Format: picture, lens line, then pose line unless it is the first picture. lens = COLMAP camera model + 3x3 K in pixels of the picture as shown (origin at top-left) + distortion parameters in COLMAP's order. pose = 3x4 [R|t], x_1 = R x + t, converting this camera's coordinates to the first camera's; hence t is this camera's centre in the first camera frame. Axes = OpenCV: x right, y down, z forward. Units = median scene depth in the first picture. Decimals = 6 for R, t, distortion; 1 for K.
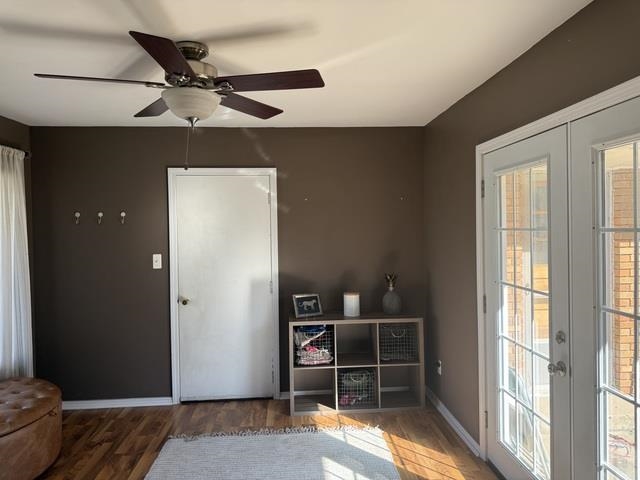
lens RADIAL K [[449.6, 0, 317.5], [0, 449.6, 234.8], [0, 0, 1]] dist [0.013447, -0.006796]
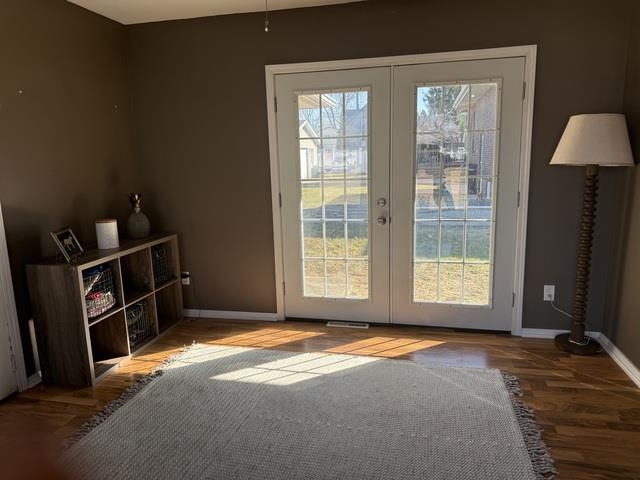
lens RADIAL K [[449.6, 0, 320.5], [0, 449.6, 241.7], [0, 0, 1]] dist [0.013447, -0.006796]
pose [[0.307919, -0.181377, 0.933964, -0.635855], [0.037966, 0.983221, 0.178426, 0.039085], [-0.950655, -0.019482, 0.309638, 0.410451]]
